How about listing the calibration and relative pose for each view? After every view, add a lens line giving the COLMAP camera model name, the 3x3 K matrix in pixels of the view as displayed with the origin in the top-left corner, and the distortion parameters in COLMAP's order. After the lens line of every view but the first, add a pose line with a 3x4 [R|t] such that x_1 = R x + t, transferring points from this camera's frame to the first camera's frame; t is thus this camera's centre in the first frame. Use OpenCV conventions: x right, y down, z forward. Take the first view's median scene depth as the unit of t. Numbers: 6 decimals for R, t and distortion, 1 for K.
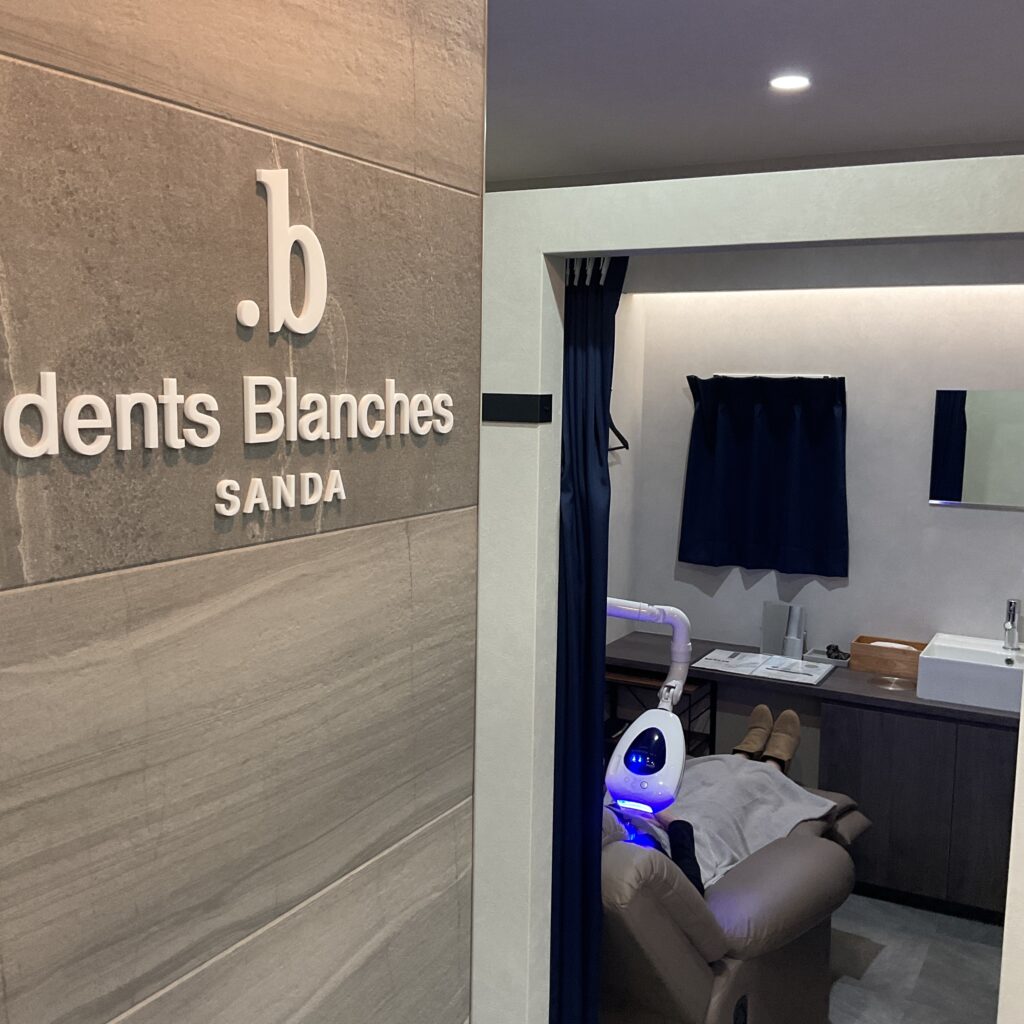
lens RADIAL K [[1112.0, 0, 512.0], [0, 1112.0, 512.0], [0, 0, 1]] dist [0.111041, -0.236568]
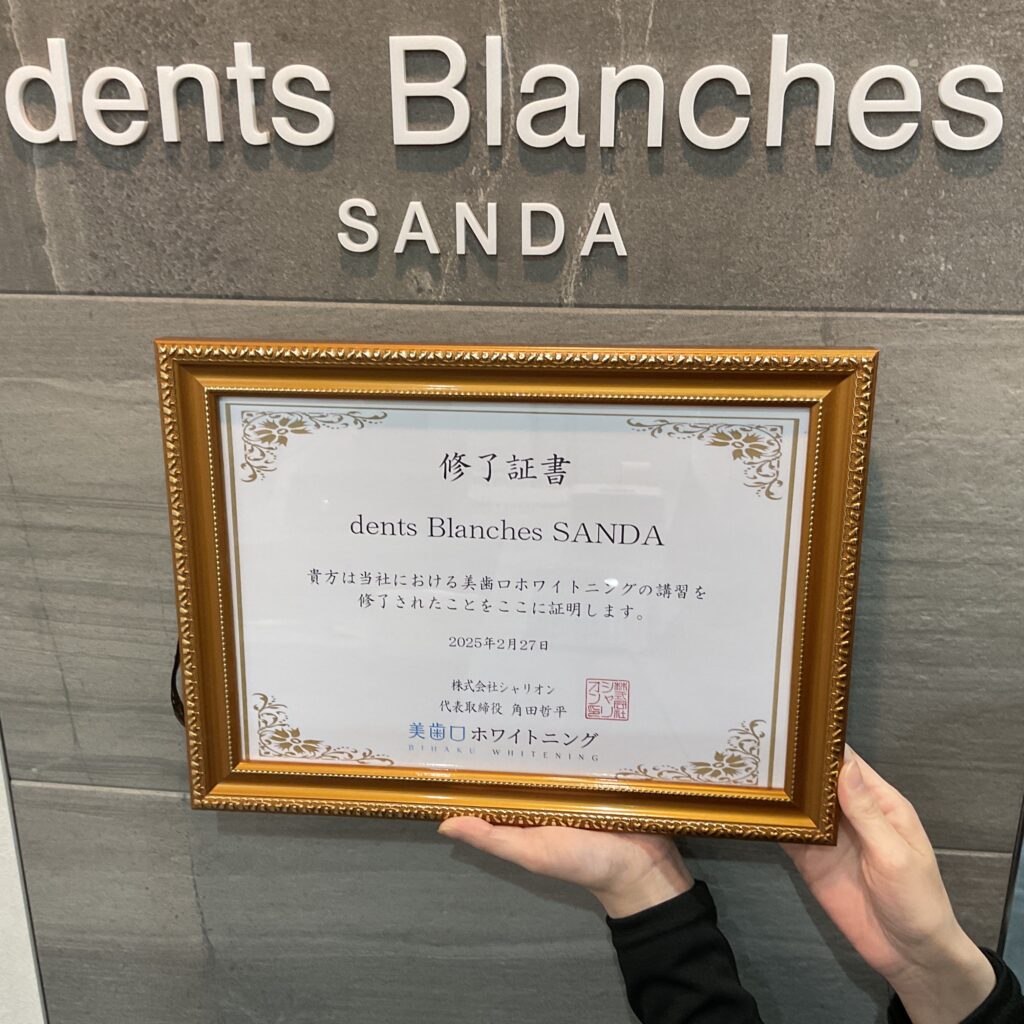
lens RADIAL K [[1112.0, 0, 512.0], [0, 1112.0, 512.0], [0, 0, 1]] dist [0.111041, -0.236568]
pose [[0.366206, 0.277250, -0.888271, 0.504651], [-0.108563, 0.960793, 0.255128, -0.032798], [0.924179, 0.003004, 0.381948, 0.907693]]
